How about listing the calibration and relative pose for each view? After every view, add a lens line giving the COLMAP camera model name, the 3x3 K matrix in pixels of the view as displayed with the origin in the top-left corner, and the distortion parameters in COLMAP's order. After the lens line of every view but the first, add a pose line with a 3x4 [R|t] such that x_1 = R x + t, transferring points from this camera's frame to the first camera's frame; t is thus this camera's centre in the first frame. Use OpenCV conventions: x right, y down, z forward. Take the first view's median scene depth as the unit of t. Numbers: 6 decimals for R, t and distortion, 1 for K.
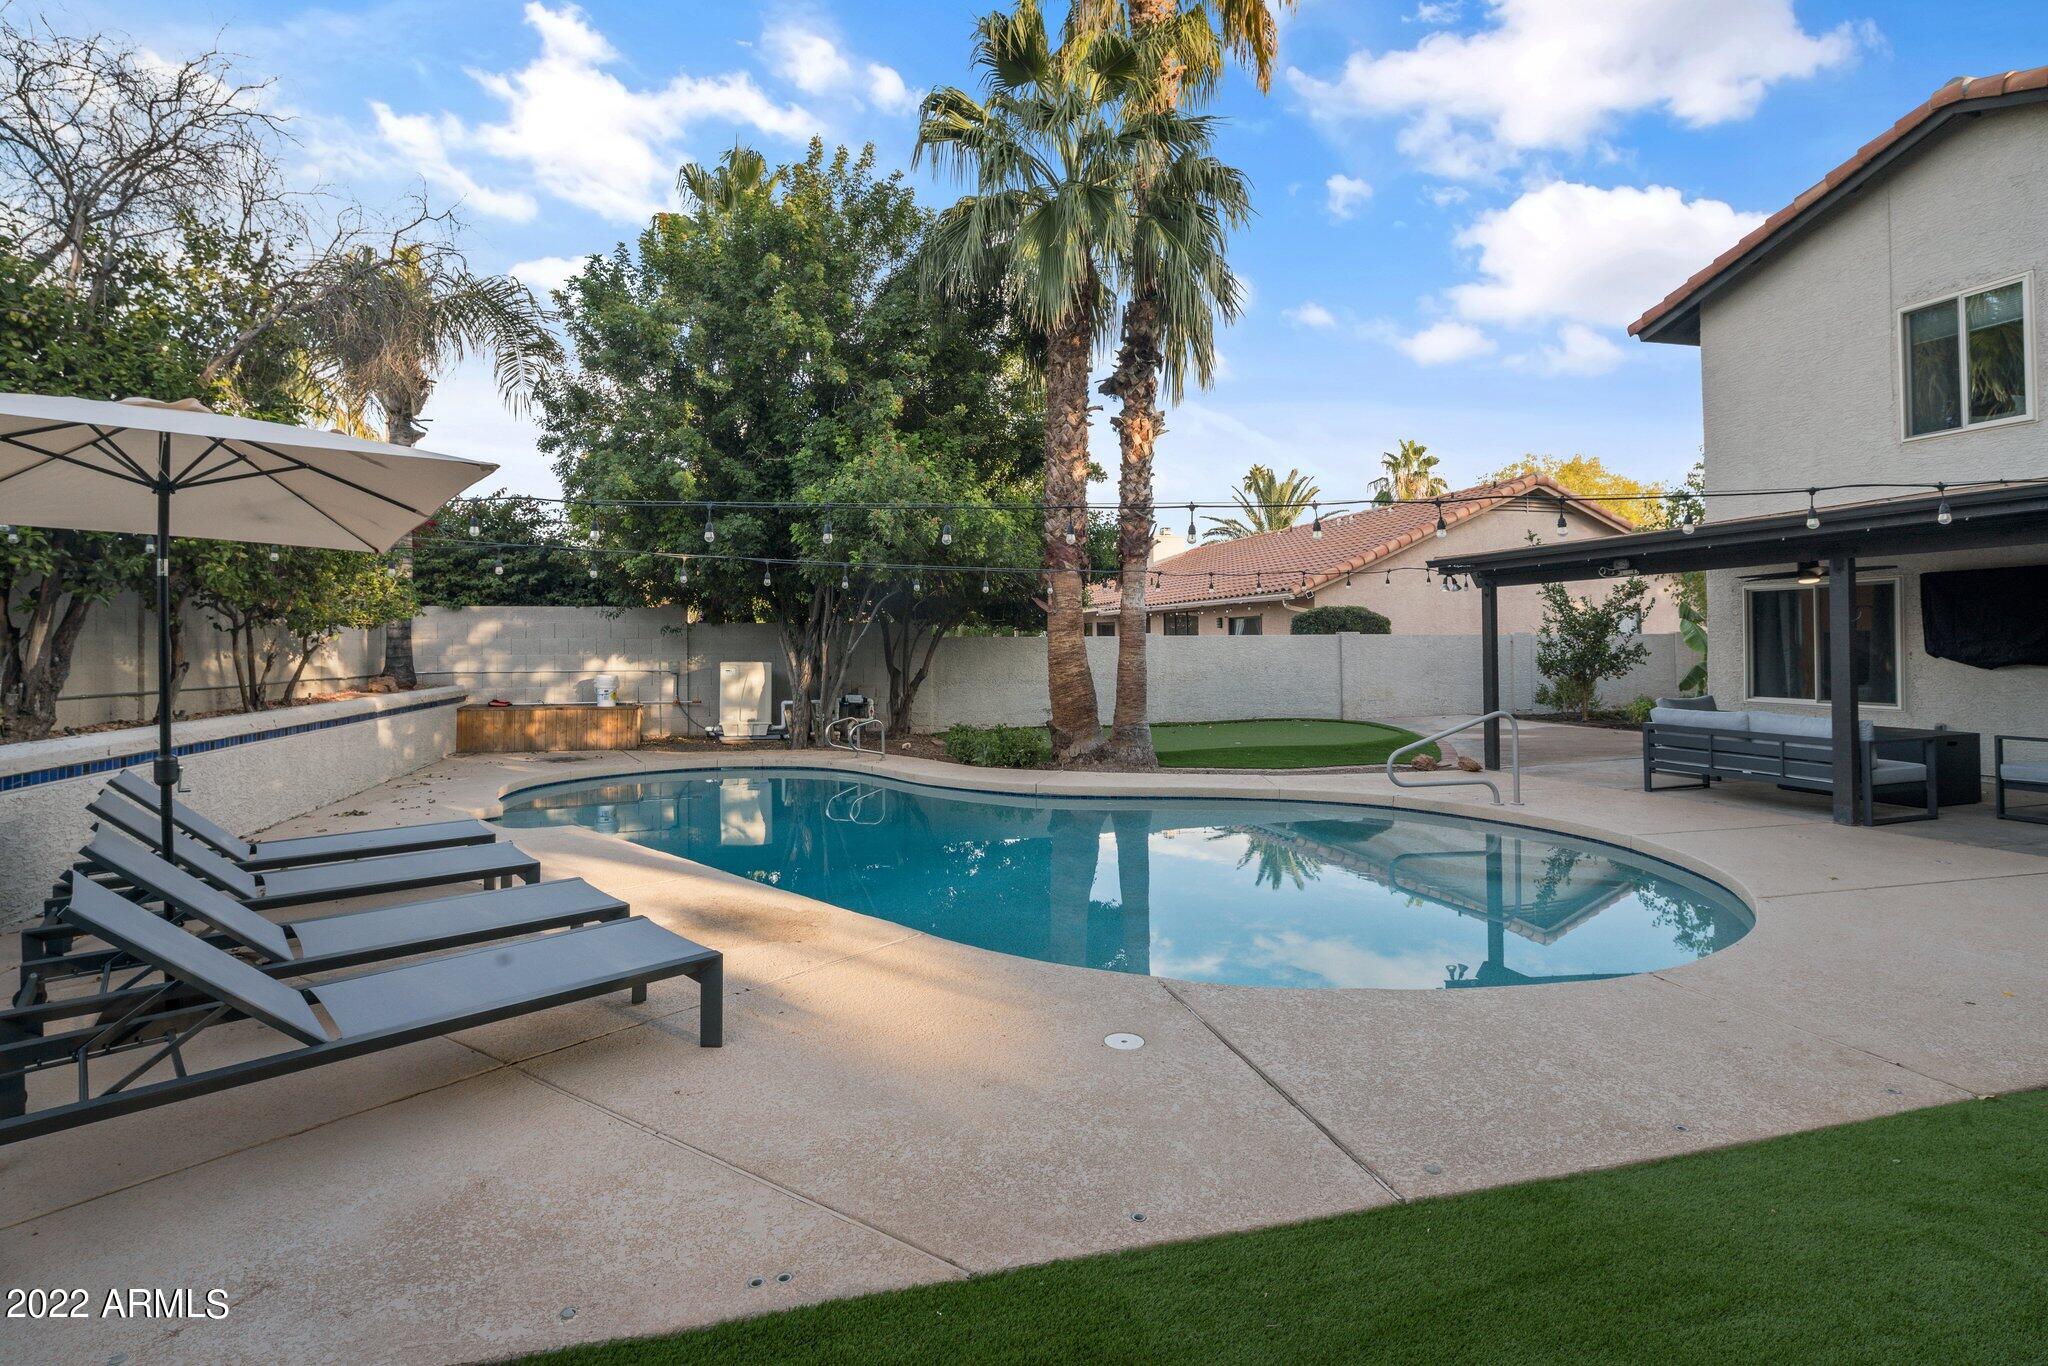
lens RADIAL K [[989.5, 0, 1015.2], [0, 989.5, 583.5], [0, 0, 1]] dist [-0.004096, -0.000846]
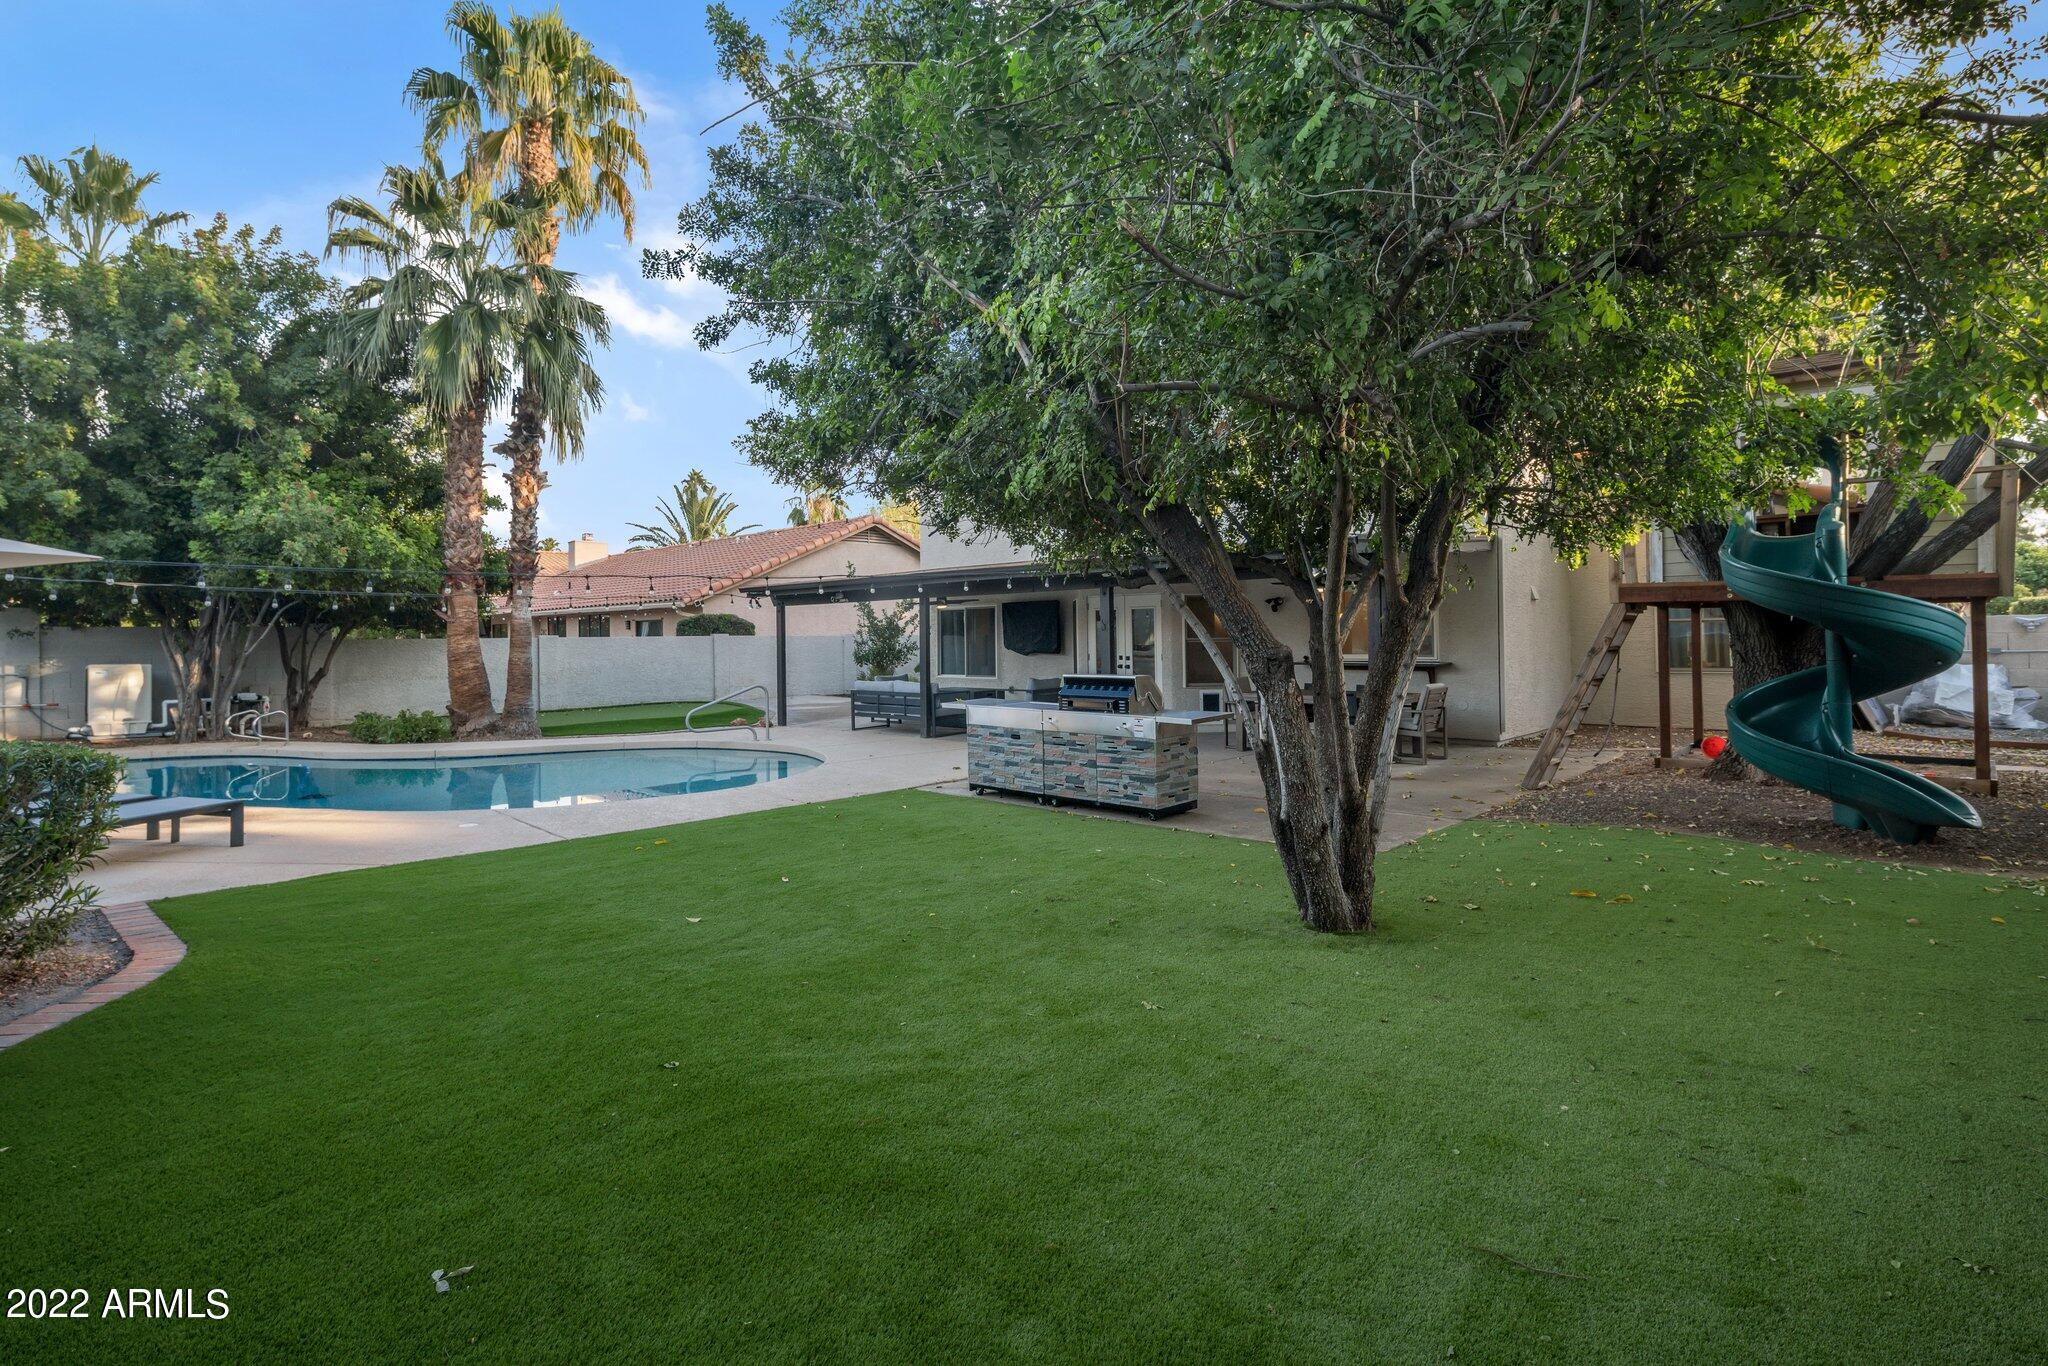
lens RADIAL K [[1020.6, 0, 1025.0], [0, 1020.6, 626.5], [0, 0, 1]] dist [-0.000760, -0.000410]
pose [[0.862110, 0.002173, 0.506716, 0.008292], [-0.025300, 0.998928, 0.038761, -0.033304], [-0.506088, -0.046236, 0.861241, -0.513273]]
